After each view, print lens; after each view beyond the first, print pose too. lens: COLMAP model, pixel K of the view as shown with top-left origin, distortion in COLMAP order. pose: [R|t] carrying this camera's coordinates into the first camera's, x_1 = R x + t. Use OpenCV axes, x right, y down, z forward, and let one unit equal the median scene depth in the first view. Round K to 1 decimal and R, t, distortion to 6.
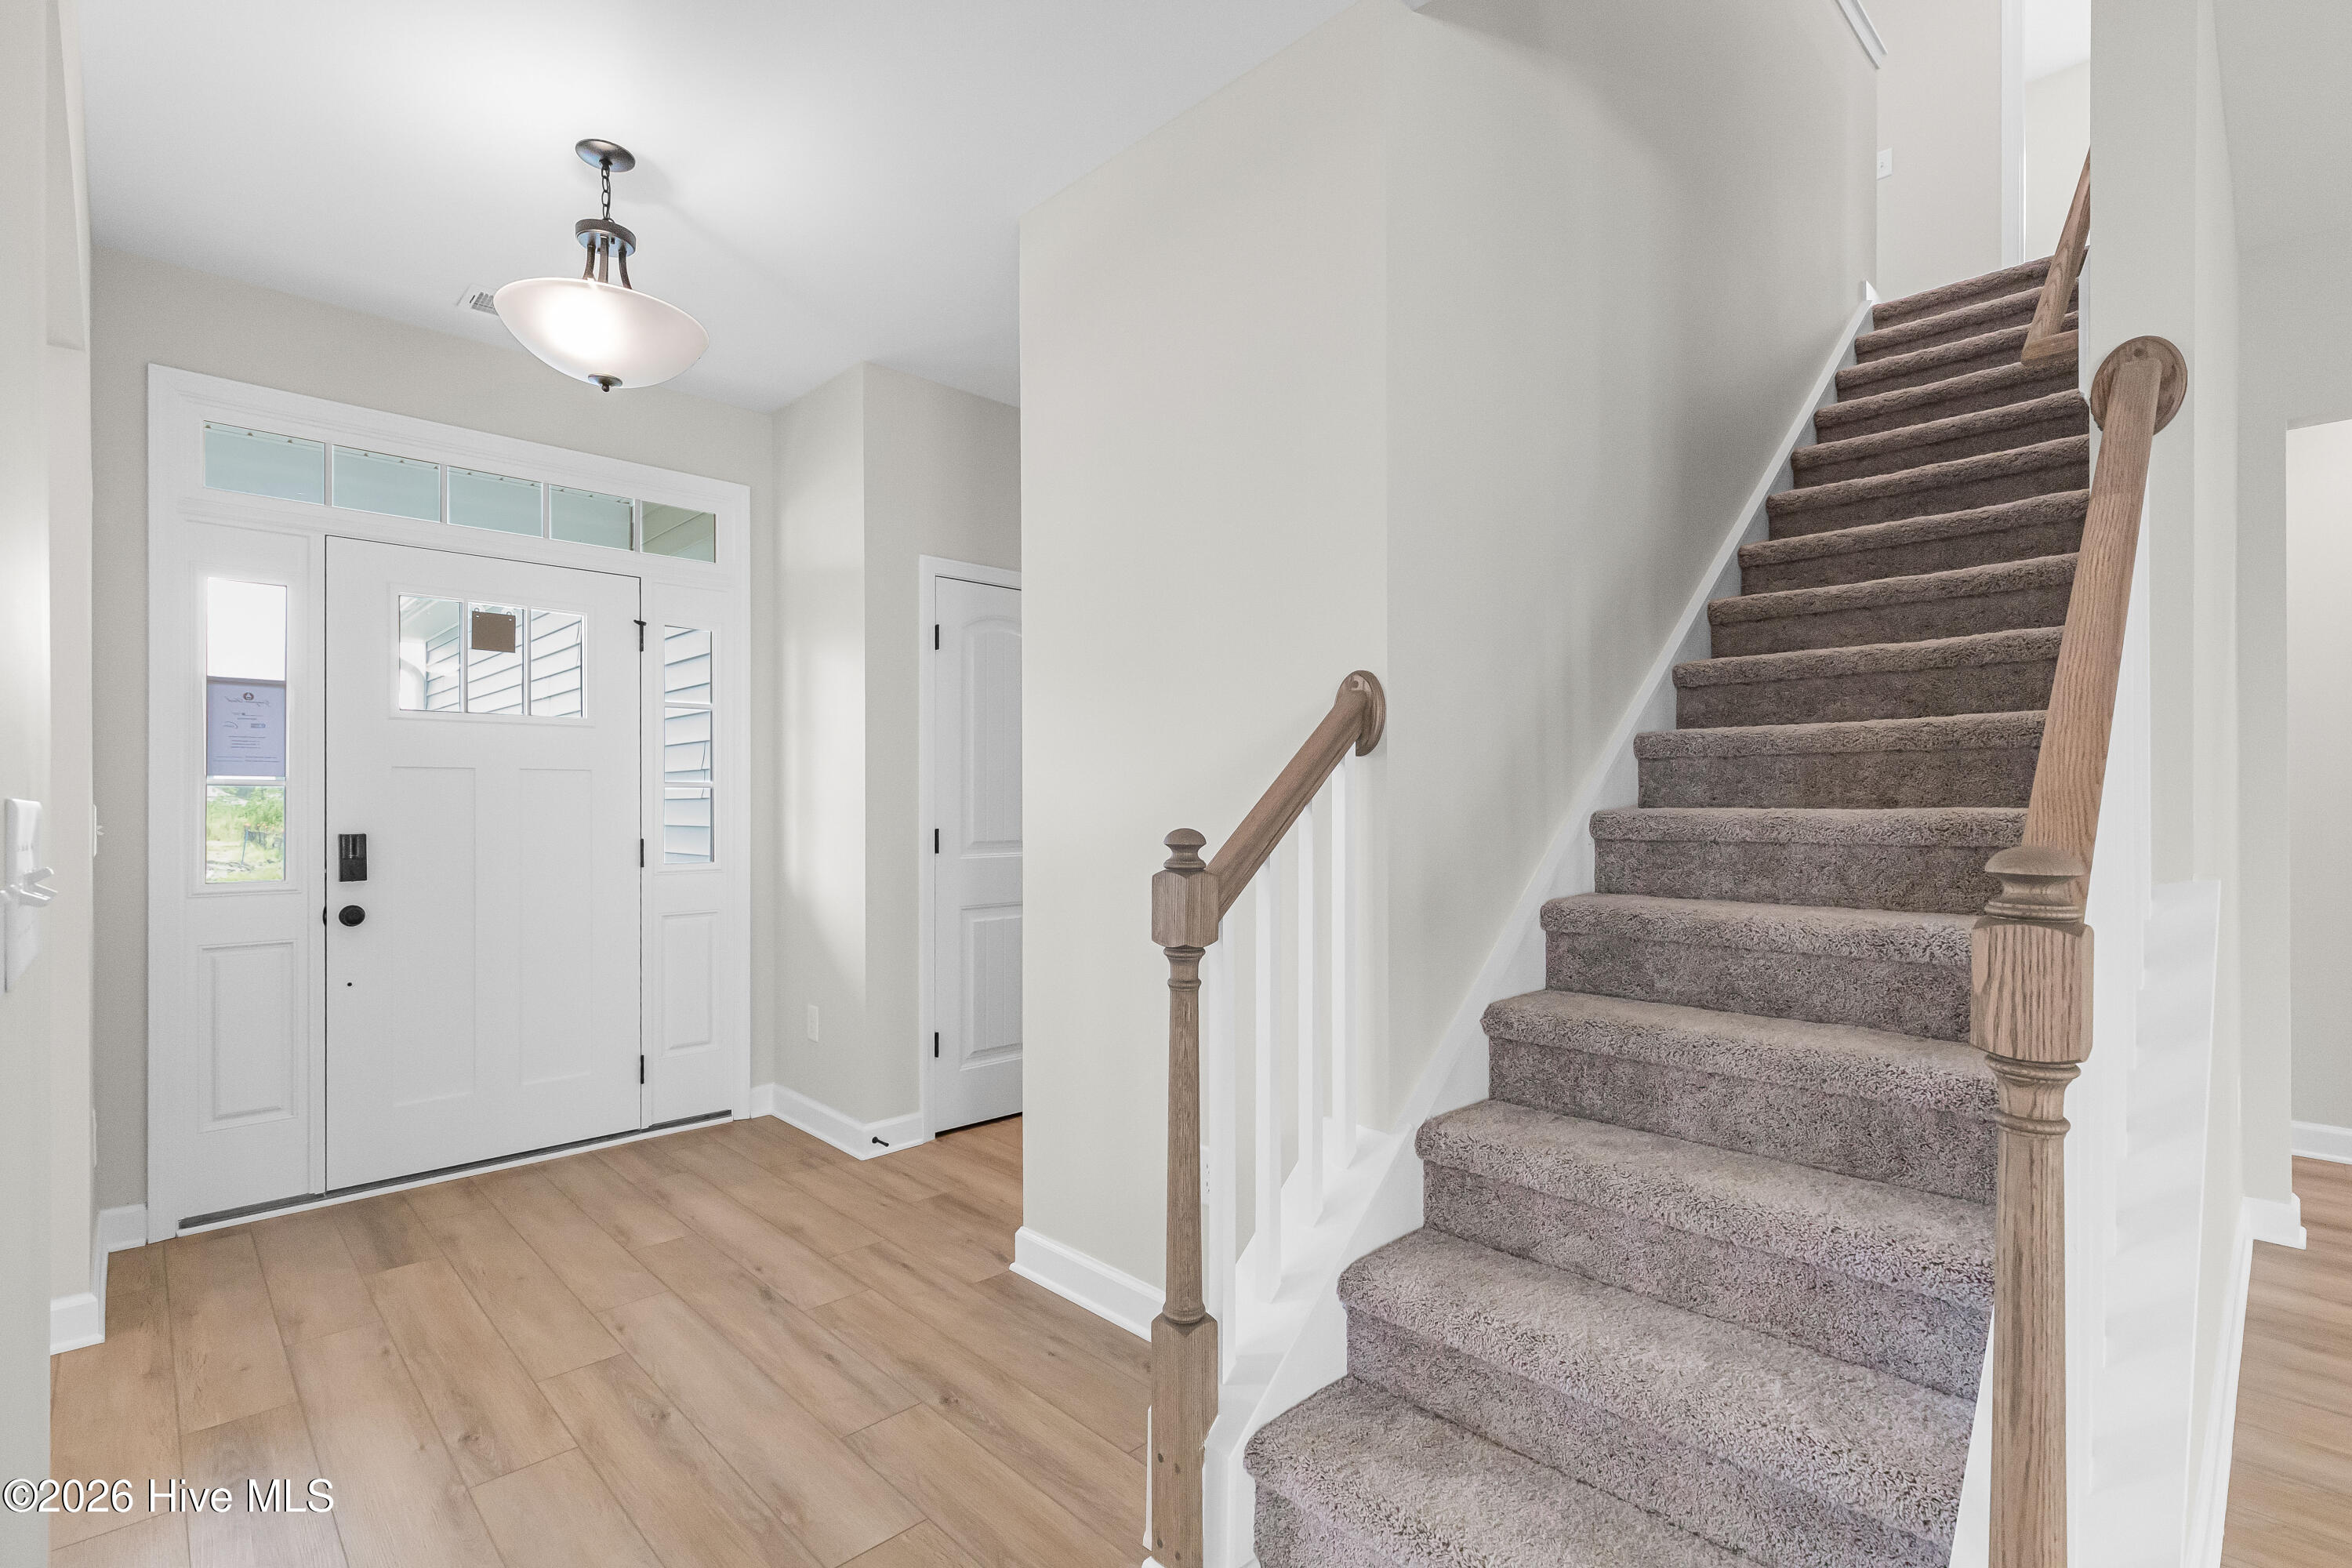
lens RADIAL K [[1070.0, 0, 1169.0], [0, 1070.0, 798.8], [0, 0, 1]] dist [0.013583, -0.000118]
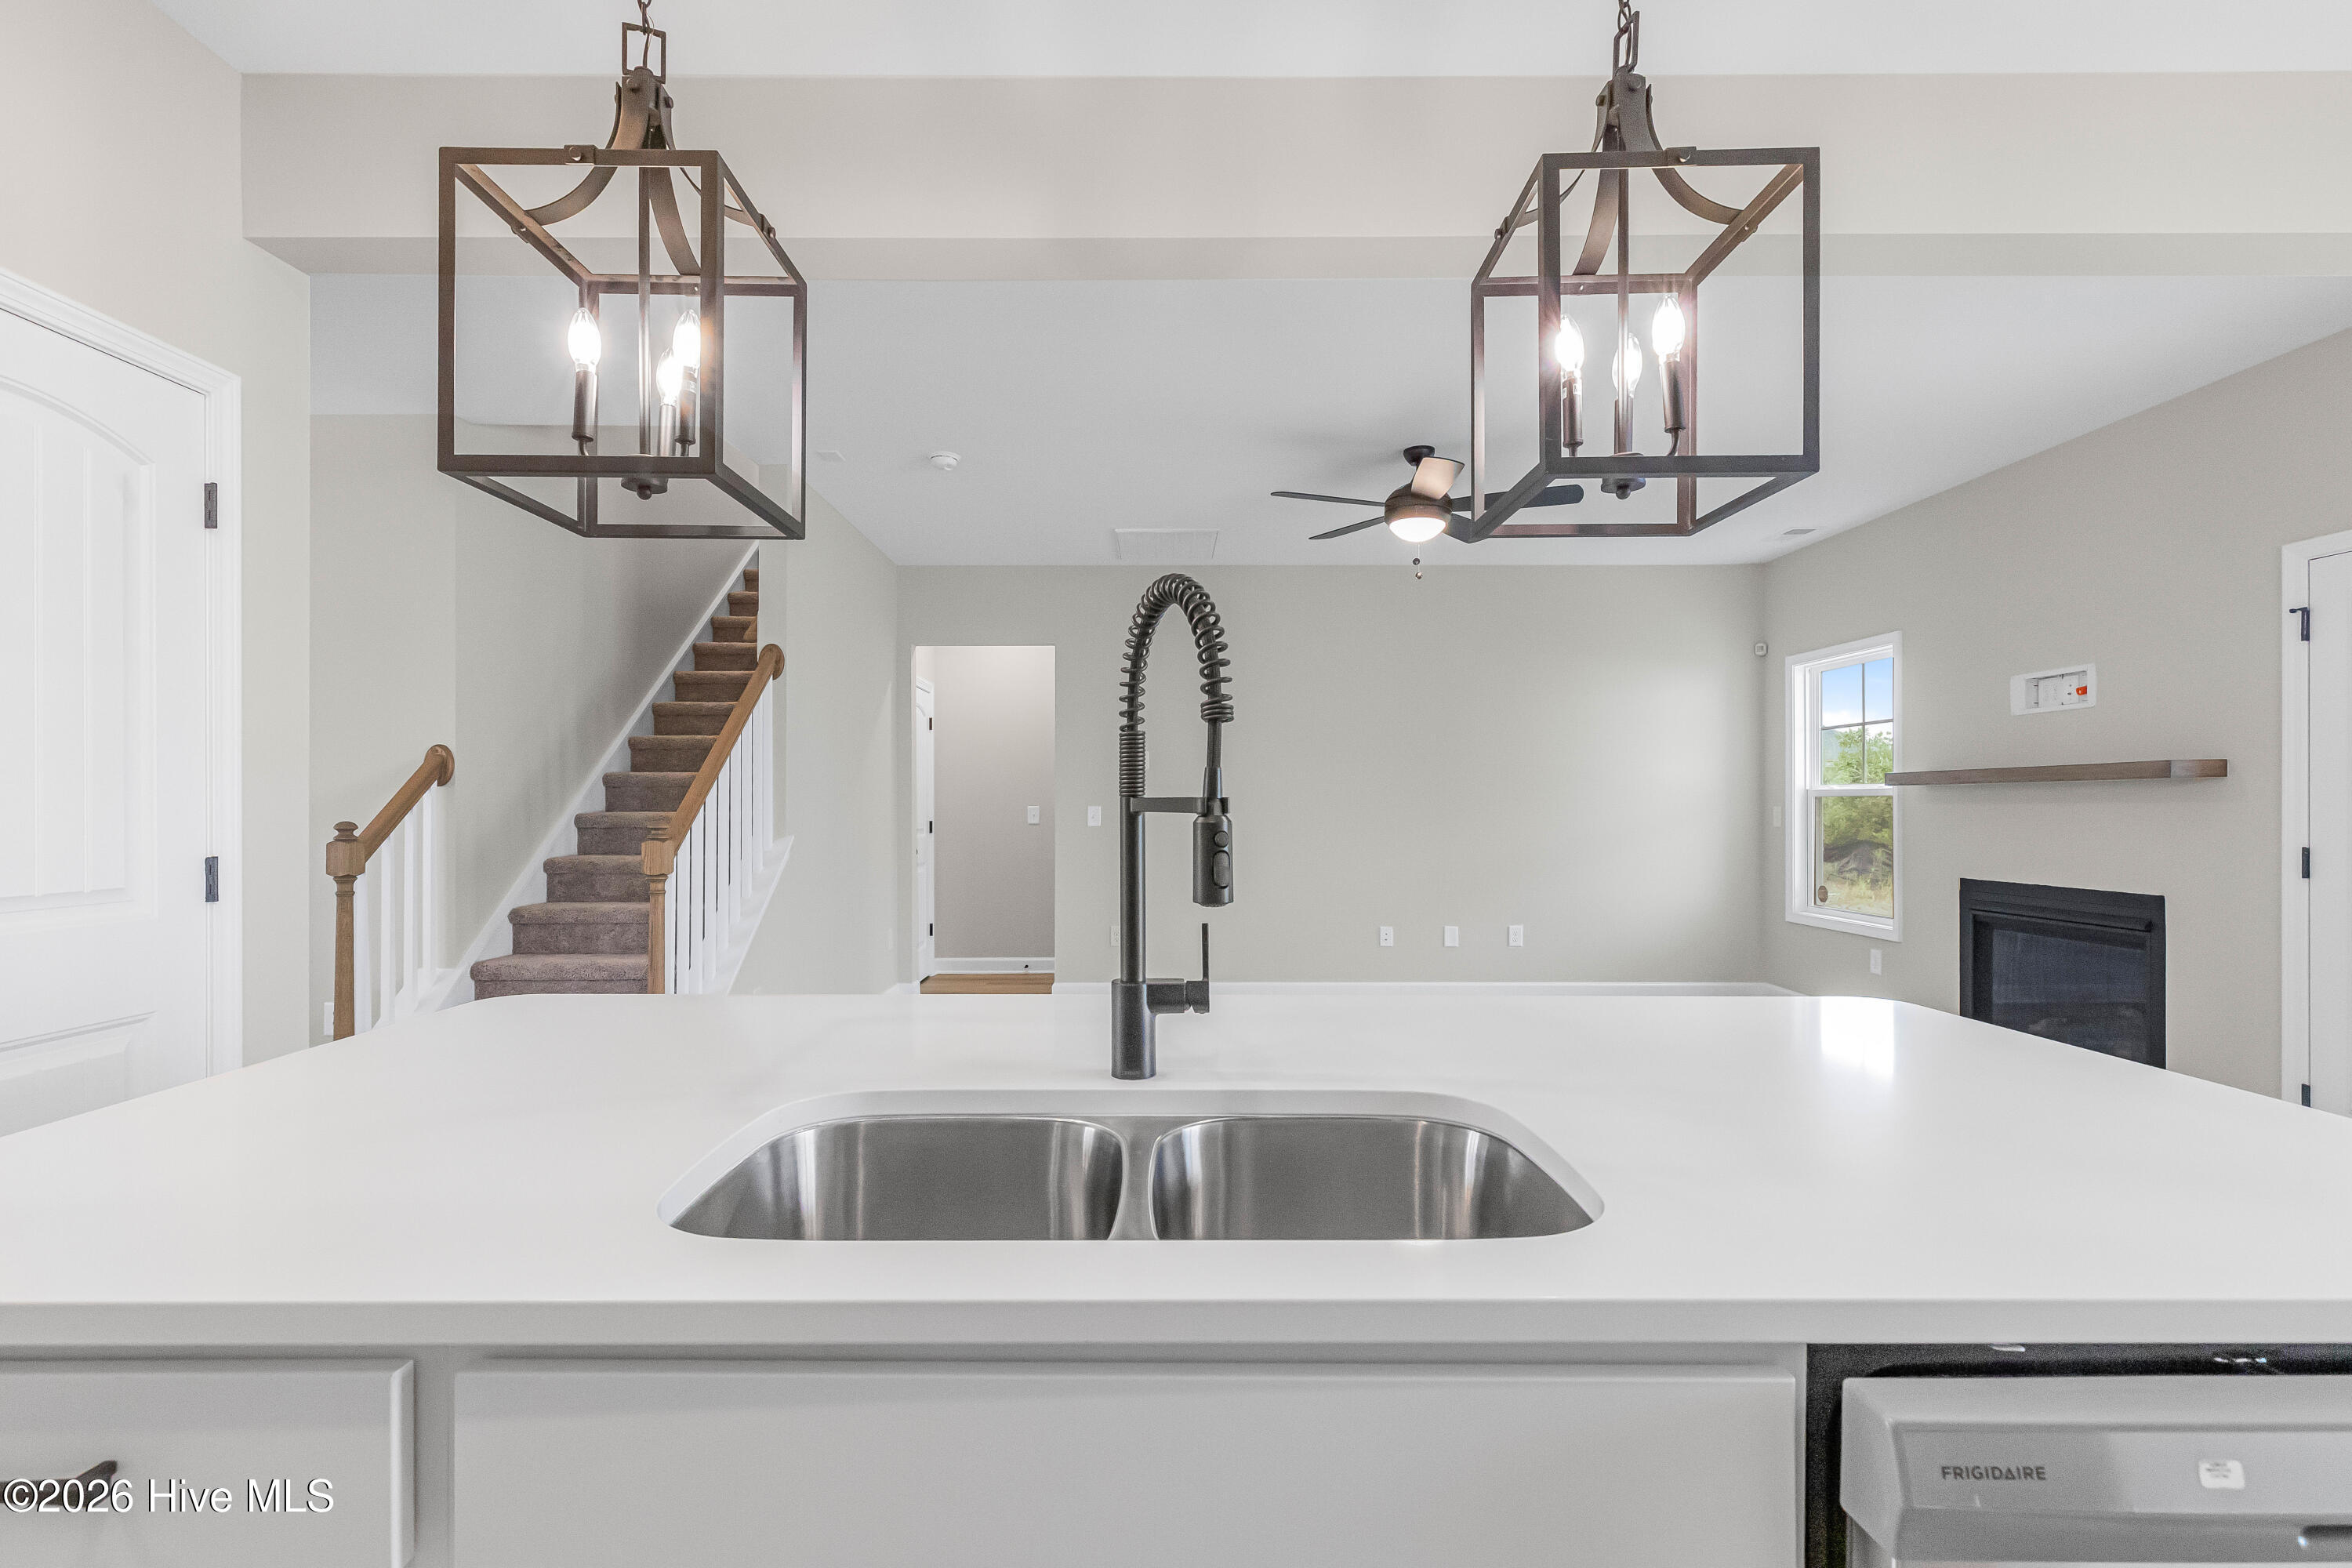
lens RADIAL K [[1070.0, 0, 1165.5], [0, 1070.0, 804.8], [0, 0, 1]] dist [0.013583, -0.000118]
pose [[0.696218, 0.003646, 0.717821, -0.329986], [-0.003706, 0.999992, -0.001484, -0.006988], [-0.717821, -0.001627, 0.696226, -1.419203]]
